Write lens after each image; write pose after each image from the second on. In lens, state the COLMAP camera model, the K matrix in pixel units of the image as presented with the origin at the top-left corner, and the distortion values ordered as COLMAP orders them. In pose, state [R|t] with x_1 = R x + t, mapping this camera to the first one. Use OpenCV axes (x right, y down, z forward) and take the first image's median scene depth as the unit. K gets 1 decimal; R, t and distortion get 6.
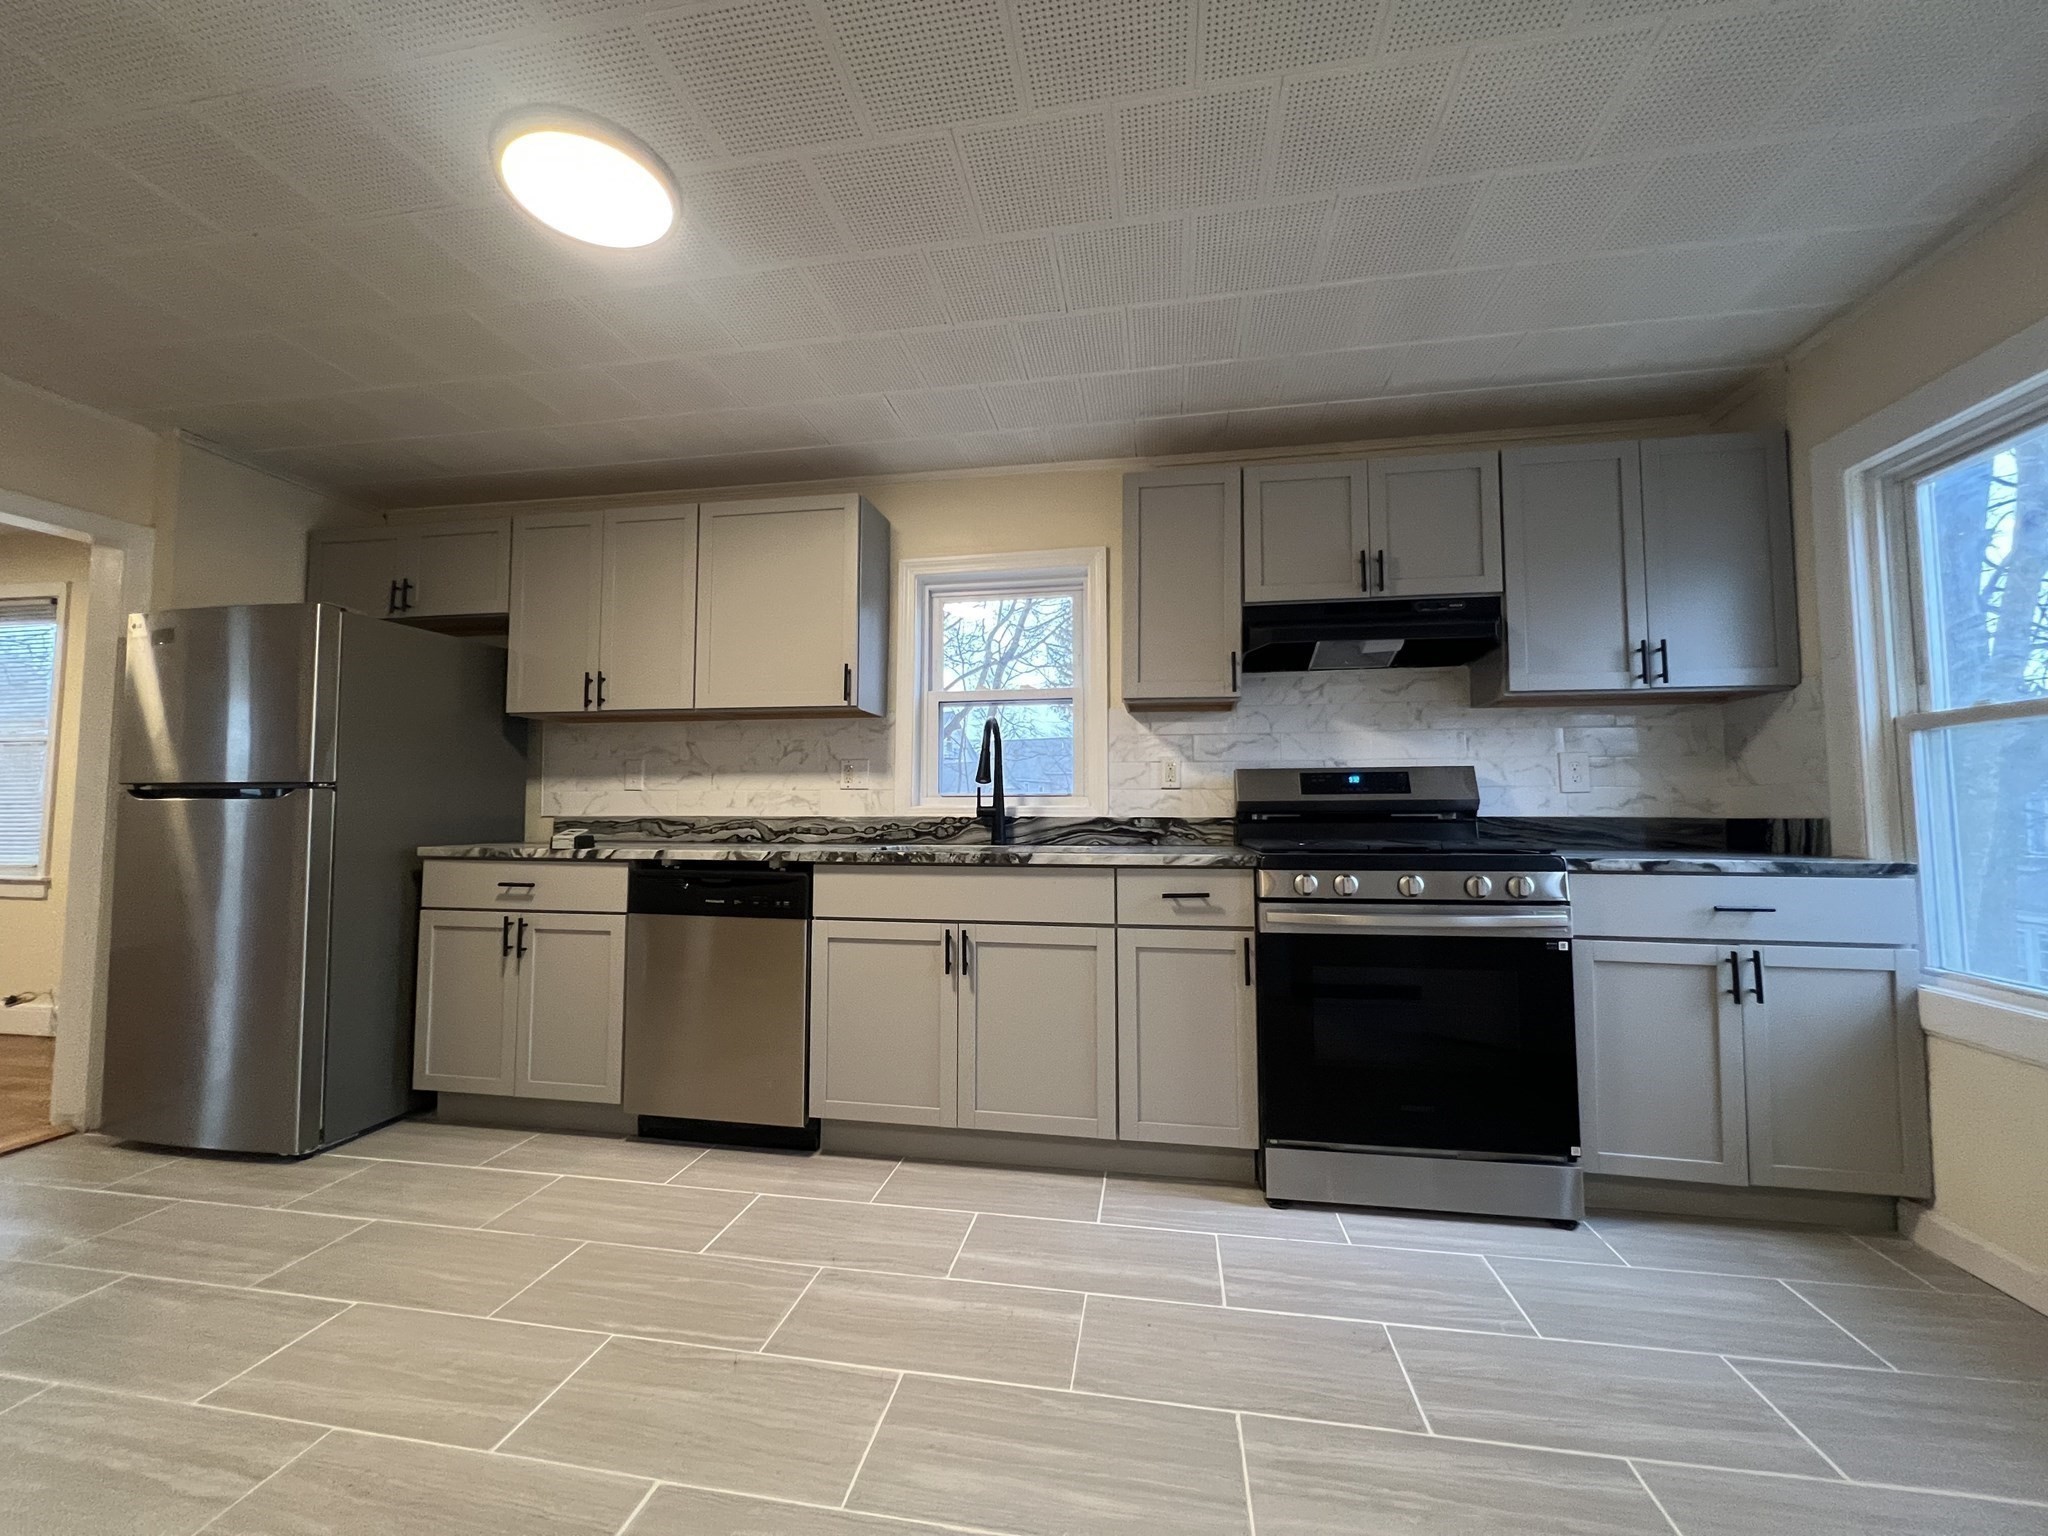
lens RADIAL K [[811.4, 0, 1017.9], [0, 811.4, 764.5], [0, 0, 1]] dist [-0.001328, 0.000760]
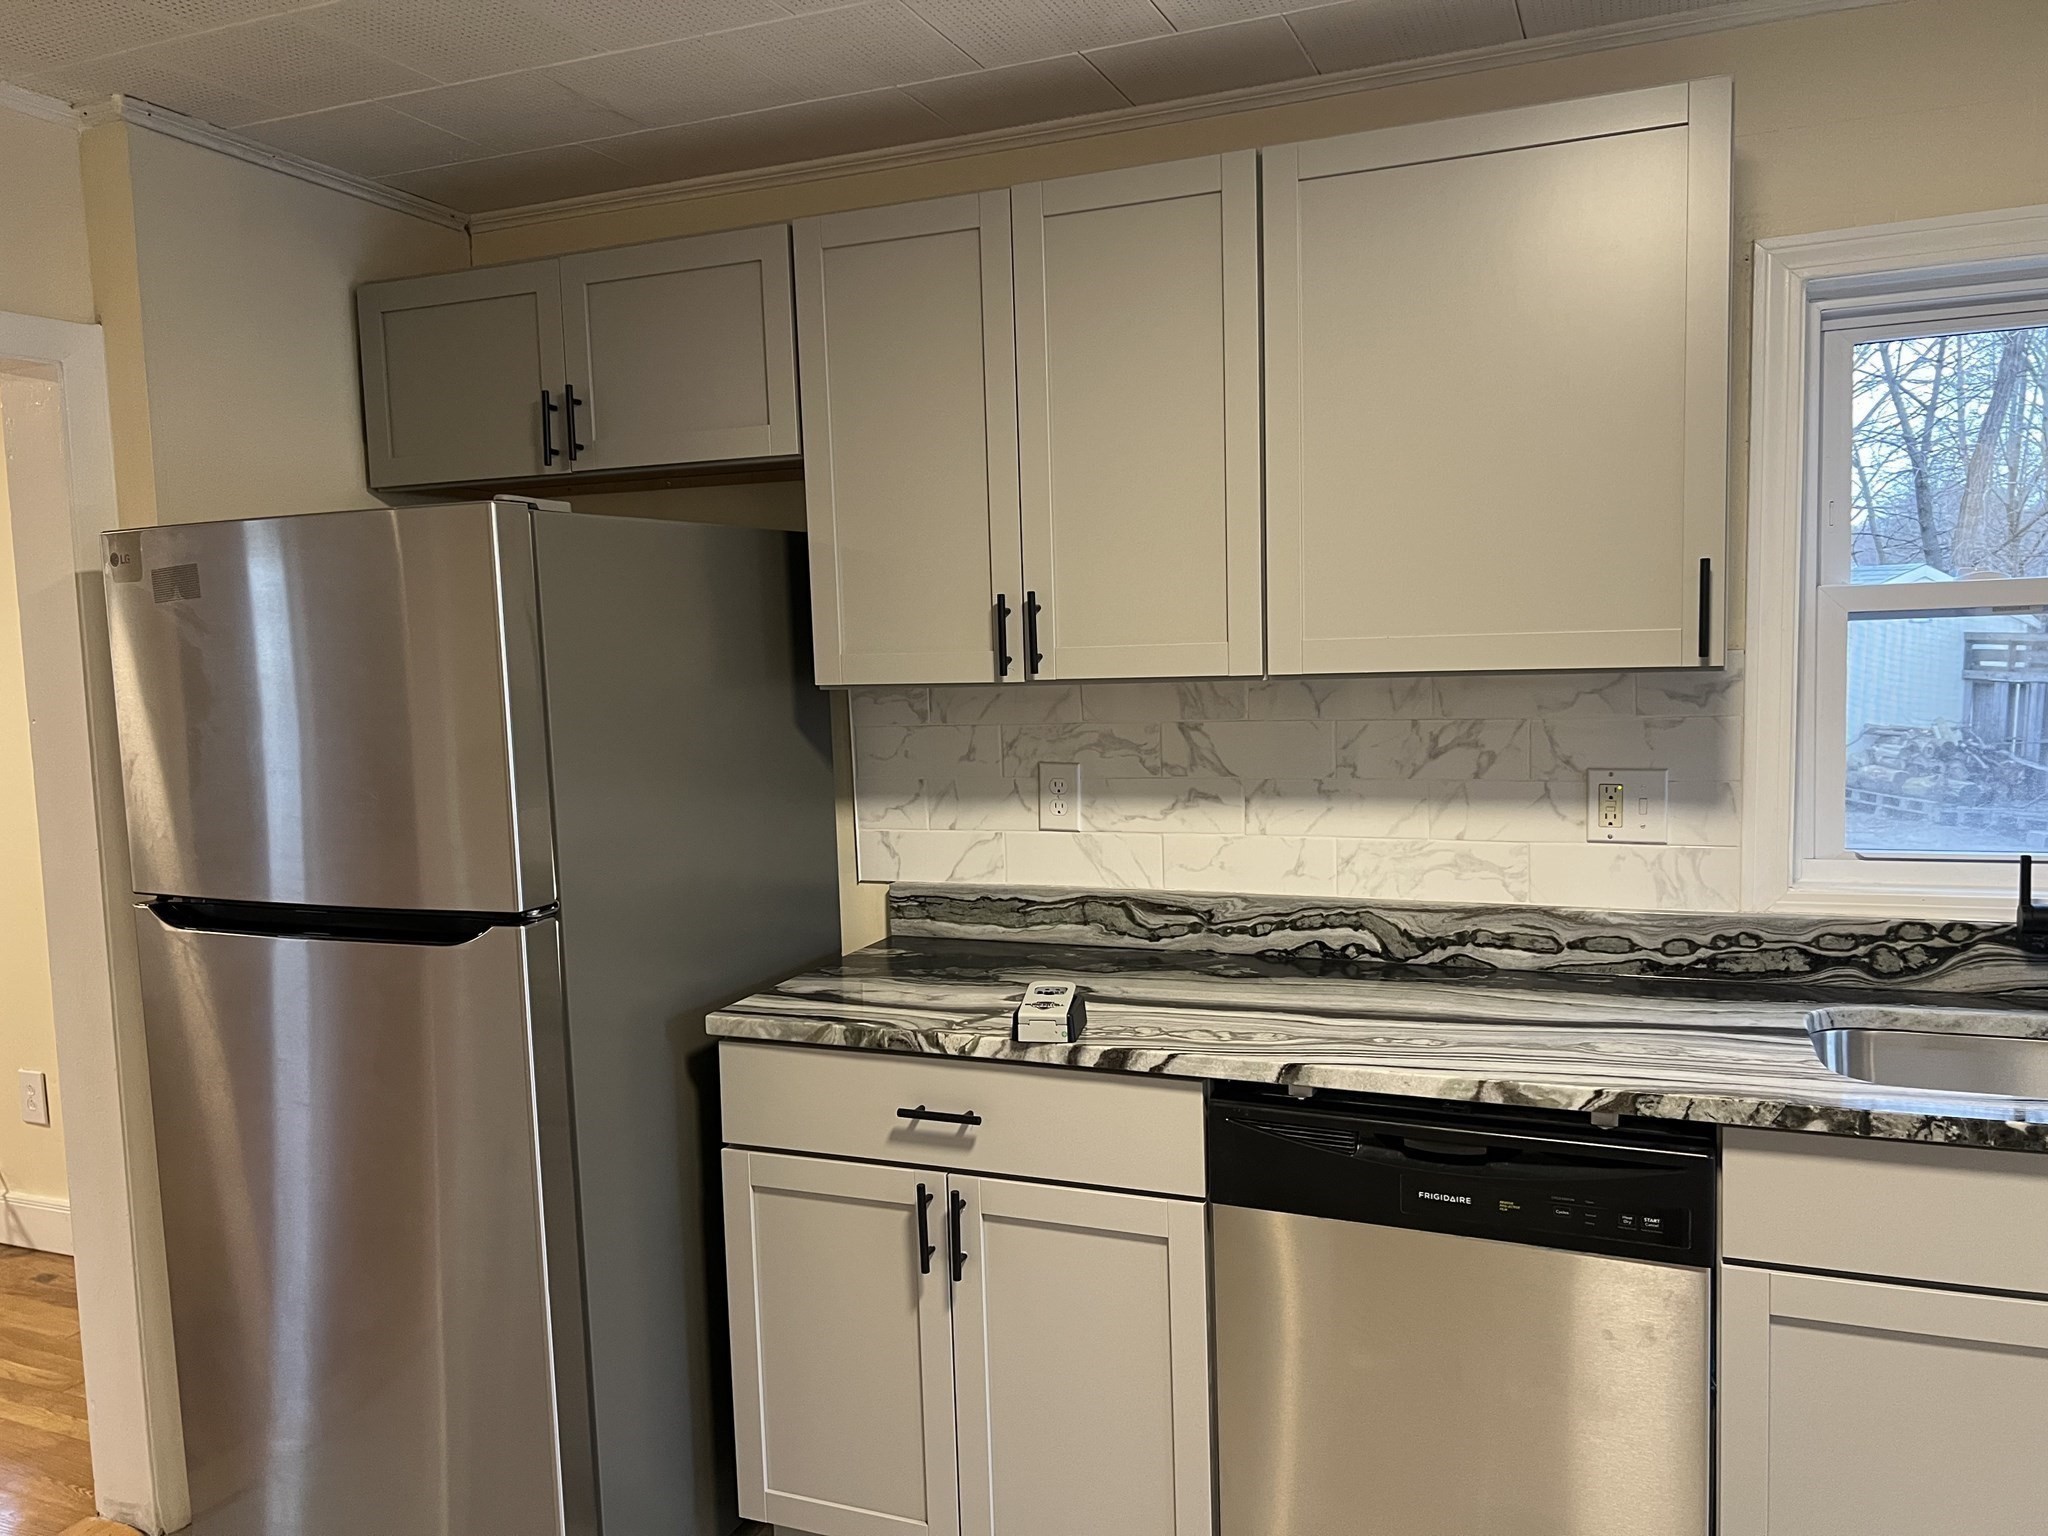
lens RADIAL K [[1531.9, 0, 1015.3], [0, 1531.9, 768.8], [0, 0, 1]] dist [0.067257, -0.078460]
pose [[0.975288, -0.013630, -0.220517, -0.414476], [0.045496, 0.989095, 0.140079, -0.161260], [0.216203, -0.146650, 0.965272, 0.246863]]
